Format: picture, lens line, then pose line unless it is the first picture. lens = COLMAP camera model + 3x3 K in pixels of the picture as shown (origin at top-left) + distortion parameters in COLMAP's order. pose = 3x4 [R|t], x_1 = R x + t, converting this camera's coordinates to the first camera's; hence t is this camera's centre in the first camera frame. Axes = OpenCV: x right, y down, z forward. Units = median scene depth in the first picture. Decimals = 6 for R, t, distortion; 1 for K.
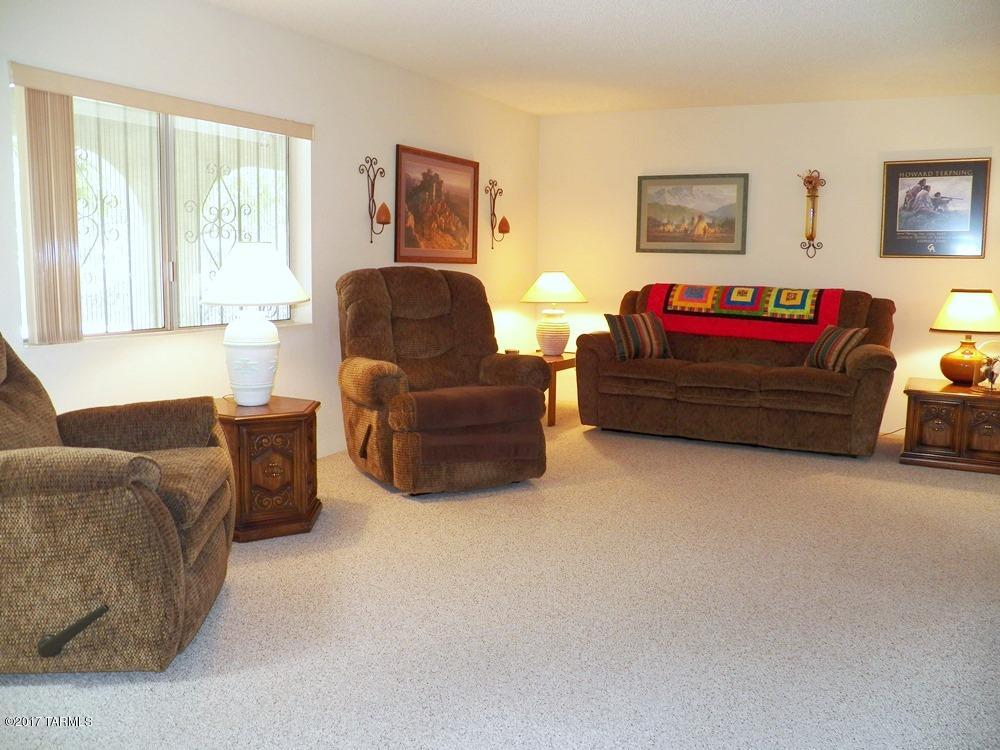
lens RADIAL K [[826.0, 0, 500.0], [0, 826.0, 375.0], [0, 0, 1]] dist [-0.140030, 0.105711]
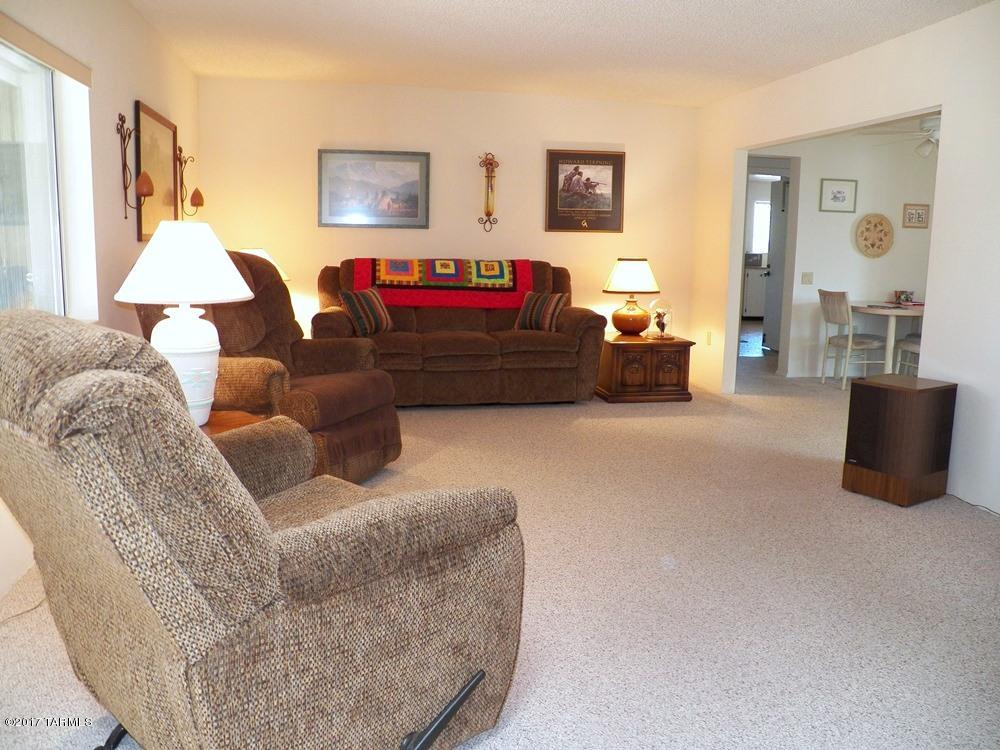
lens RADIAL K [[826.0, 0, 500.0], [0, 826.0, 375.0], [0, 0, 1]] dist [-0.140030, 0.105711]
pose [[0.768923, -0.105077, 0.630647, -0.360643], [0.078499, 0.994455, 0.069983, -0.028565], [-0.634504, -0.004306, 0.772908, 0.120471]]
